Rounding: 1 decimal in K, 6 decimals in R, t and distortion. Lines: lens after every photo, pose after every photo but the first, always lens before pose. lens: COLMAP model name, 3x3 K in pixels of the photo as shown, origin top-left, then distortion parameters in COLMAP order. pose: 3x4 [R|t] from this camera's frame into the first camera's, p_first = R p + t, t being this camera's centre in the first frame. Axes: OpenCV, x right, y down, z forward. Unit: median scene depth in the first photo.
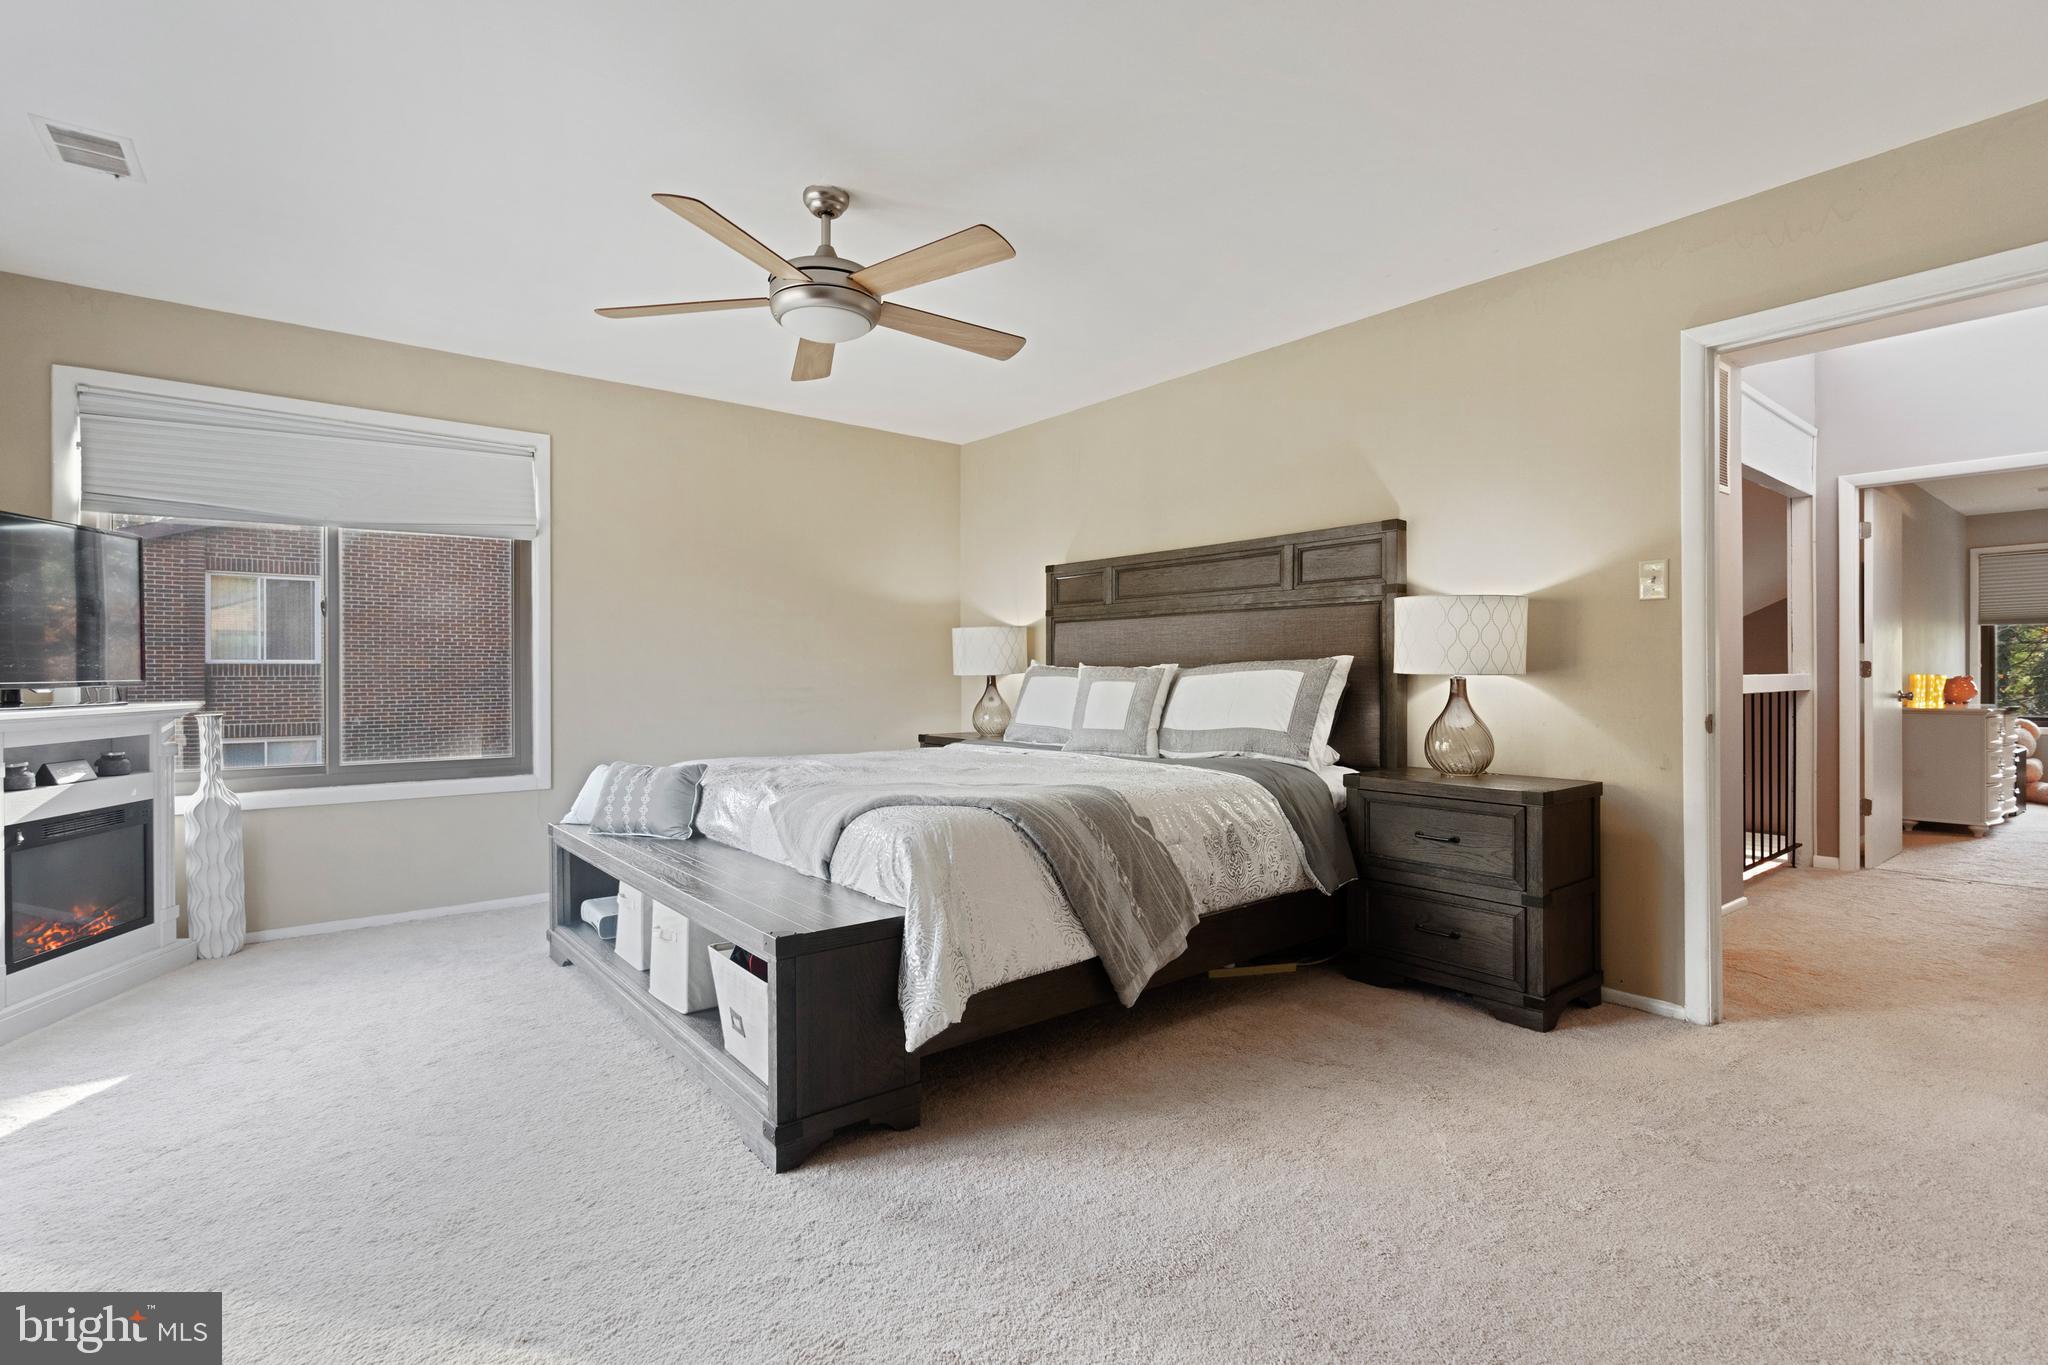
lens RADIAL K [[939.0, 0, 1030.6], [0, 939.0, 662.0], [0, 0, 1]] dist [0.000479, 0.000792]
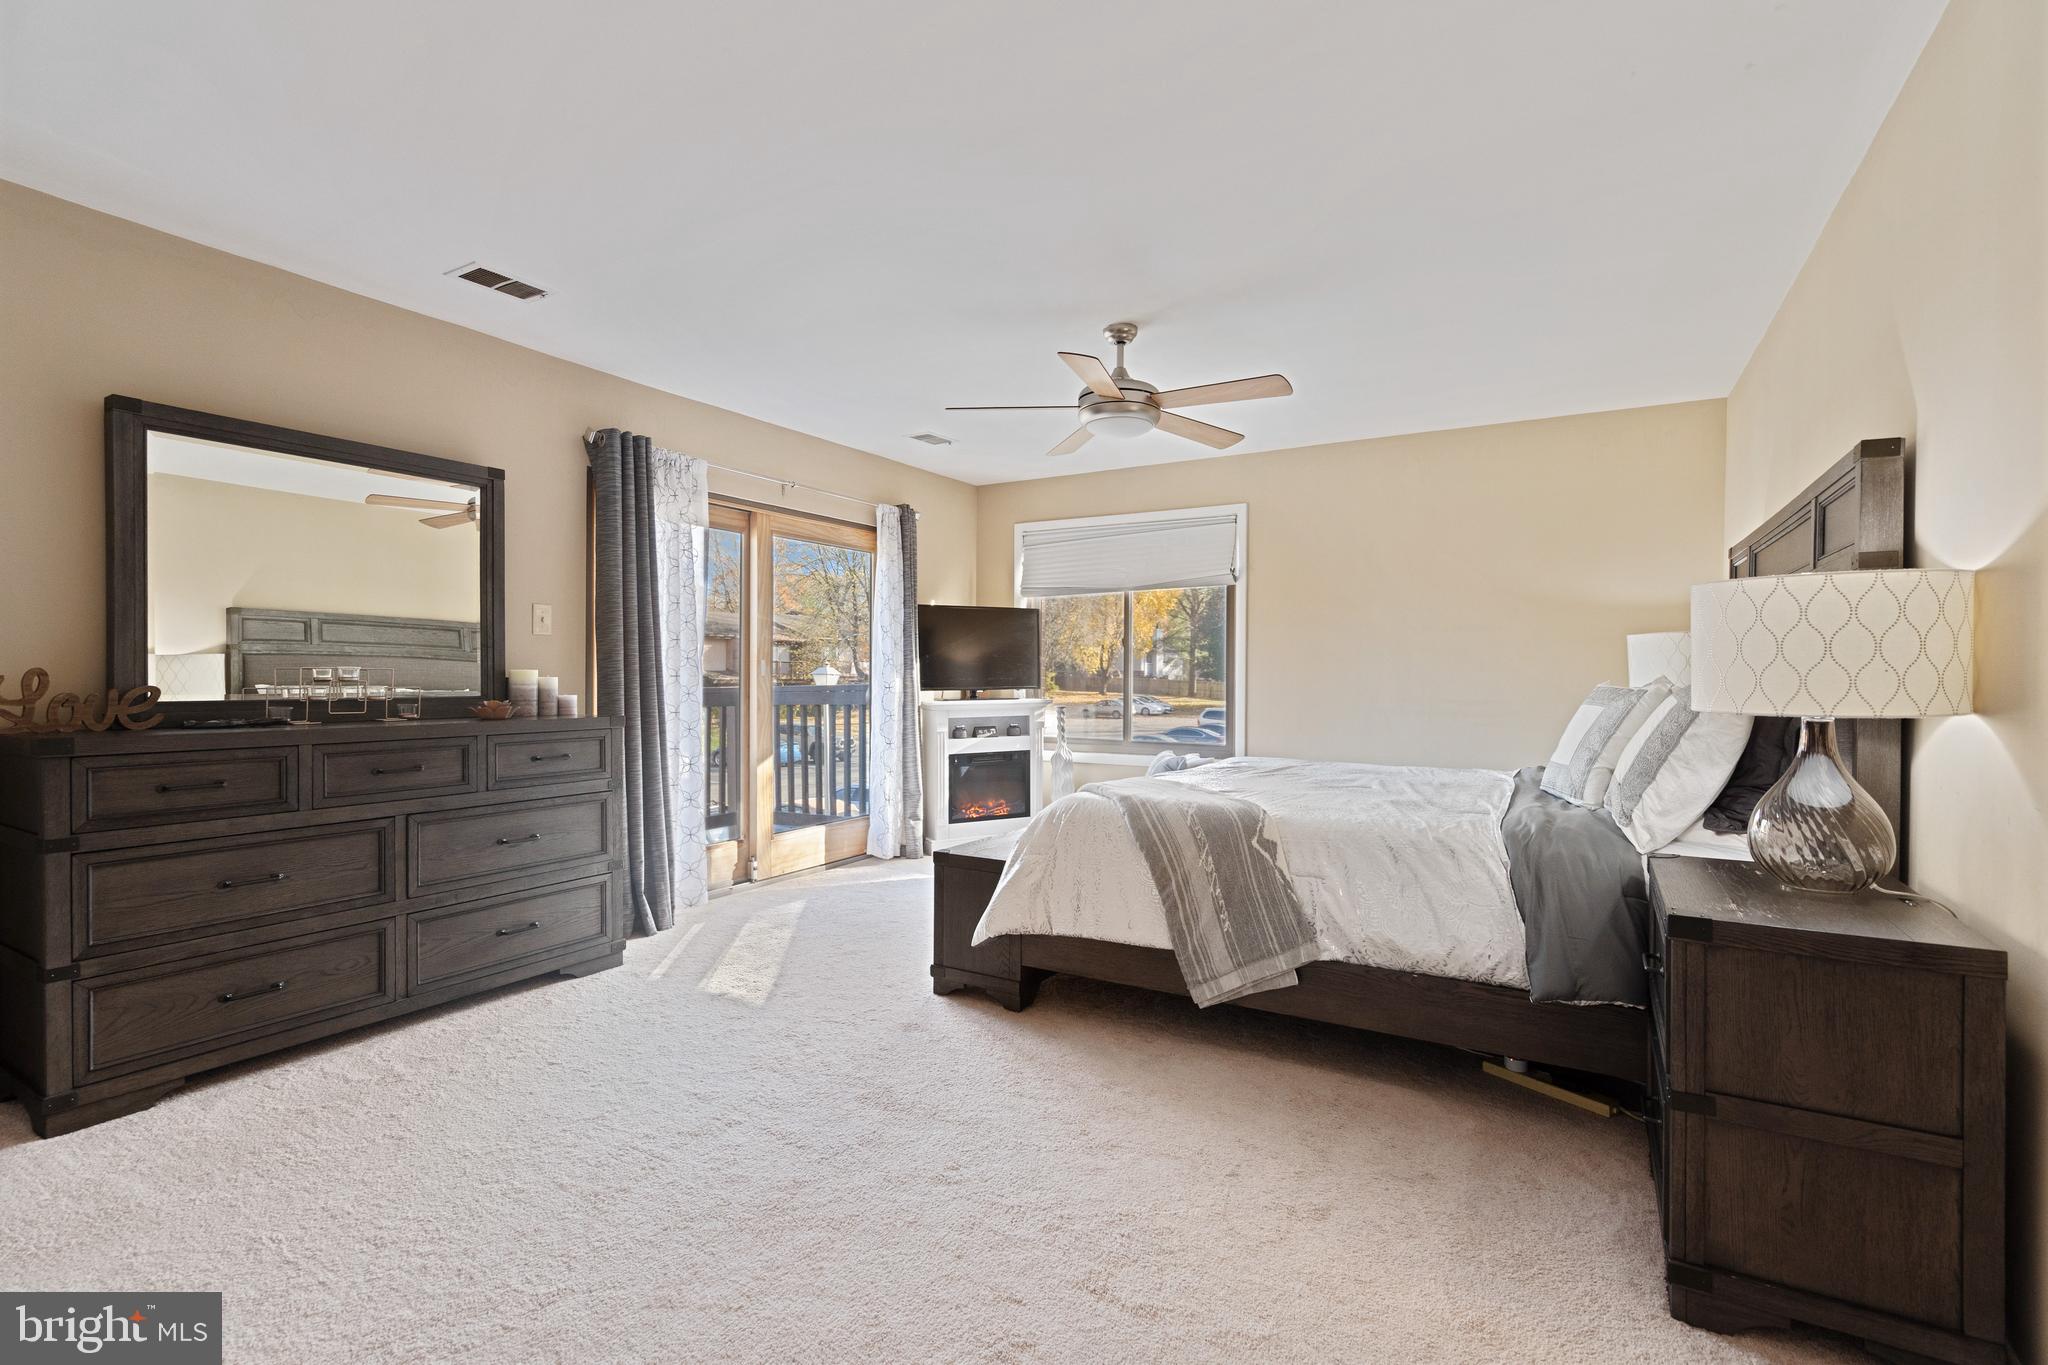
lens RADIAL K [[929.7, 0, 1049.8], [0, 929.7, 670.3], [0, 0, 1]] dist [0.001824, 0.000379]
pose [[0.376931, 0.000450, -0.926241, 0.944730], [0.006811, 0.999971, 0.003257, -0.021918], [0.926216, -0.007536, 0.376918, 0.408528]]
